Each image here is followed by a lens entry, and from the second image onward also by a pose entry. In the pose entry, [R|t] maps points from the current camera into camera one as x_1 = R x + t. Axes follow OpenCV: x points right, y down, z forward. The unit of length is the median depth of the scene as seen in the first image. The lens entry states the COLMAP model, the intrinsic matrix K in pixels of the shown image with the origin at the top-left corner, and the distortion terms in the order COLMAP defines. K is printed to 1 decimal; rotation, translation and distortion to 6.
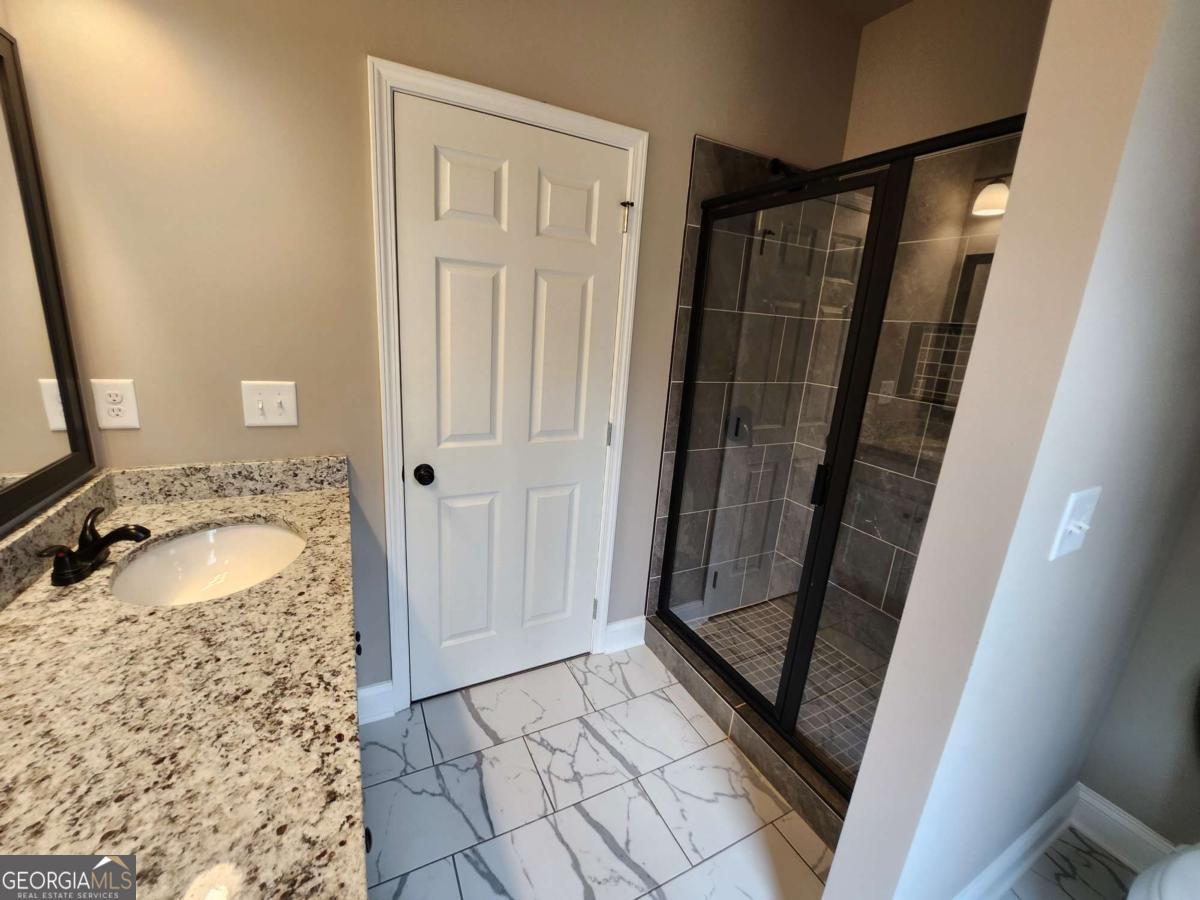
lens RADIAL K [[478.1, 0, 597.7], [0, 478.1, 446.6], [0, 0, 1]] dist [-0.018530, -0.000865]
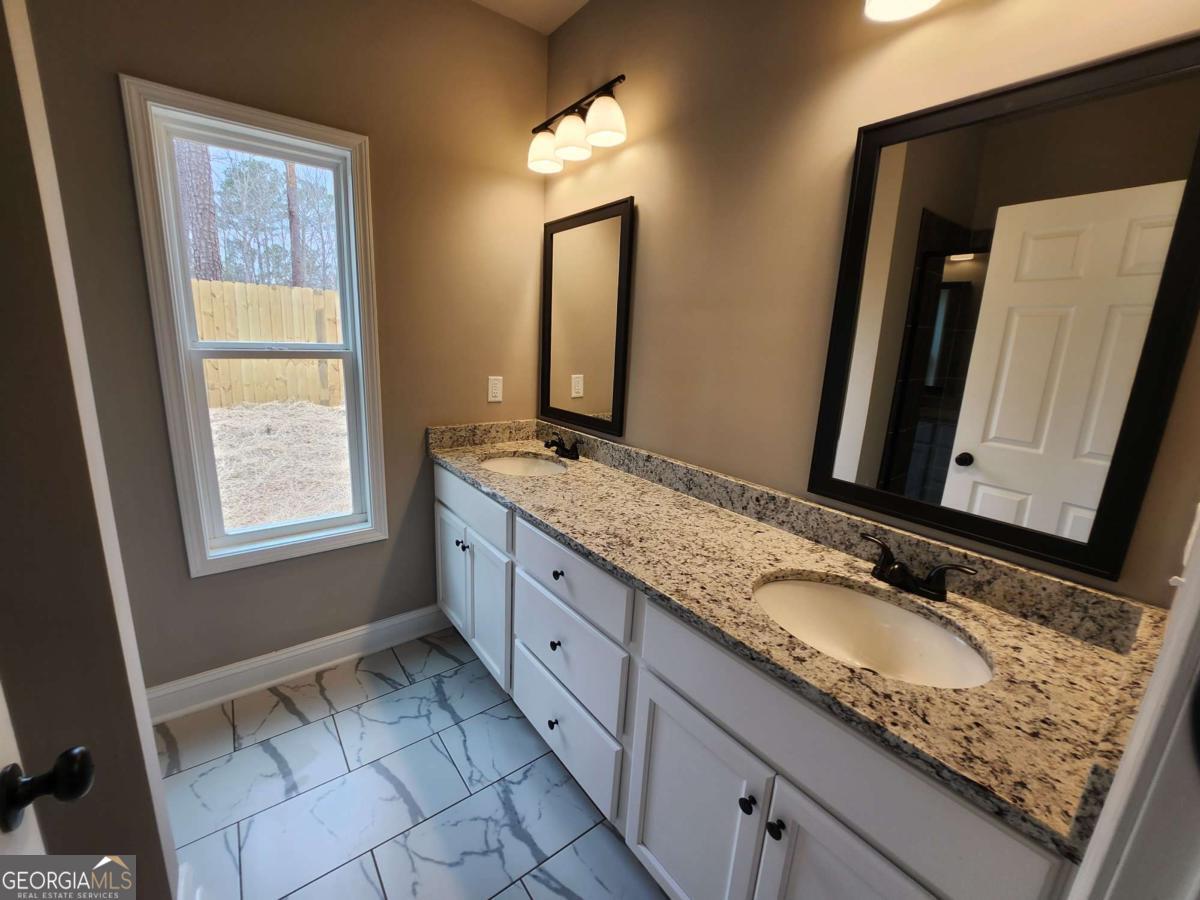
lens RADIAL K [[478.1, 0, 596.4], [0, 478.1, 451.5], [0, 0, 1]] dist [-0.018530, -0.000865]
pose [[-0.978137, -0.066927, -0.196899, -0.161390], [-0.150521, 0.881150, 0.448238, -0.501000], [0.143498, 0.468076, -0.871959, 2.064855]]
